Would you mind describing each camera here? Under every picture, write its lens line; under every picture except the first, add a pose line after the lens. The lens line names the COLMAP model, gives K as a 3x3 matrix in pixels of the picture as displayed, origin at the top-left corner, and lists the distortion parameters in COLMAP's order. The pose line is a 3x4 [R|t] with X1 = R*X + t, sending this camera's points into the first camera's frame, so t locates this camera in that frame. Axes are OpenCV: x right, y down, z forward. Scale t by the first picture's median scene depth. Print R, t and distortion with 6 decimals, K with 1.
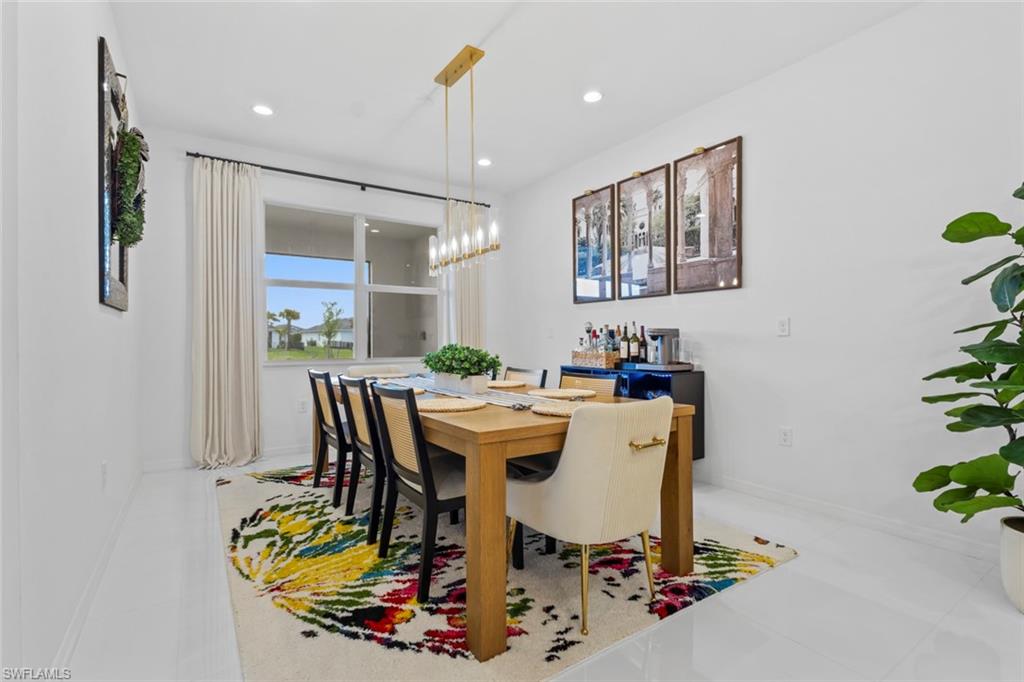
lens RADIAL K [[471.3, 0, 507.8], [0, 471.3, 336.6], [0, 0, 1]] dist [0.002102, 0.001569]
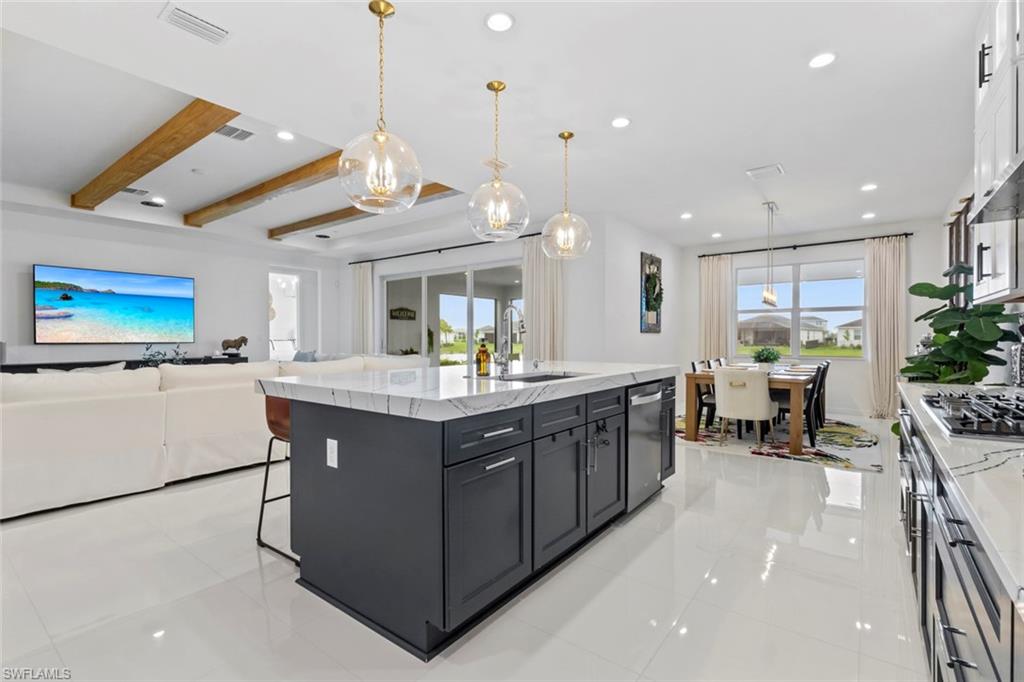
lens RADIAL K [[471.3, 0, 511.4], [0, 471.3, 345.5], [0, 0, 1]] dist [0.002102, 0.001569]
pose [[0.325533, 0.021281, -0.945291, 1.122569], [0.001430, 0.999734, 0.022999, -0.032270], [0.945530, -0.008839, 0.325416, -0.529303]]
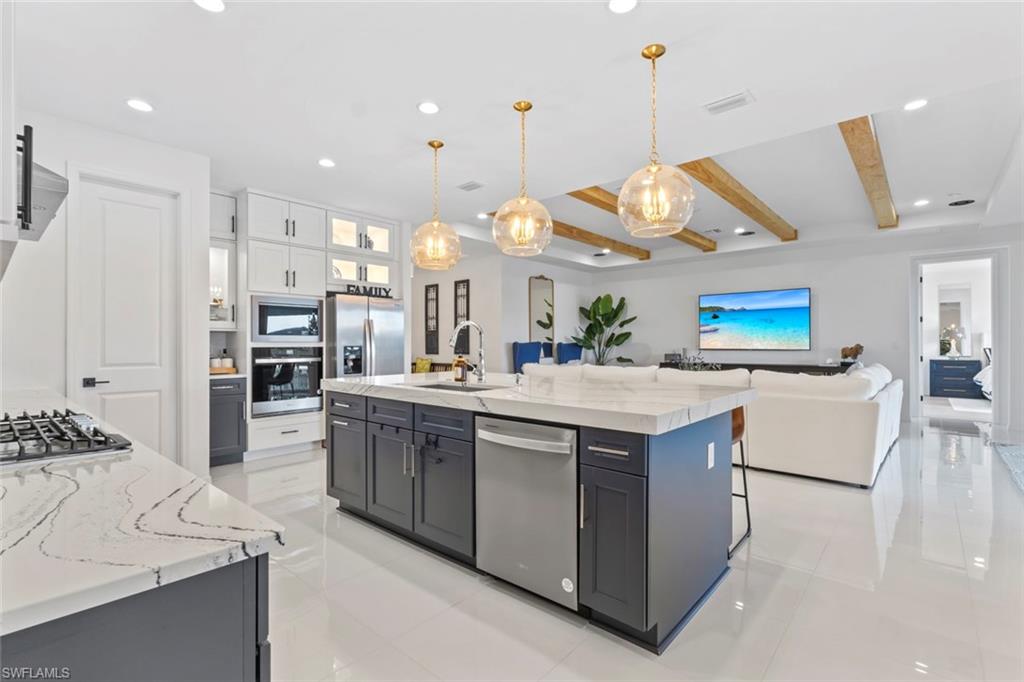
lens RADIAL K [[471.3, 0, 508.4], [0, 471.3, 348.3], [0, 0, 1]] dist [0.002102, 0.001569]
pose [[-0.968445, 0.009418, -0.249049, 0.563072], [0.007679, 0.999939, 0.007953, -0.037637], [0.249108, 0.005790, -0.968458, 0.538720]]
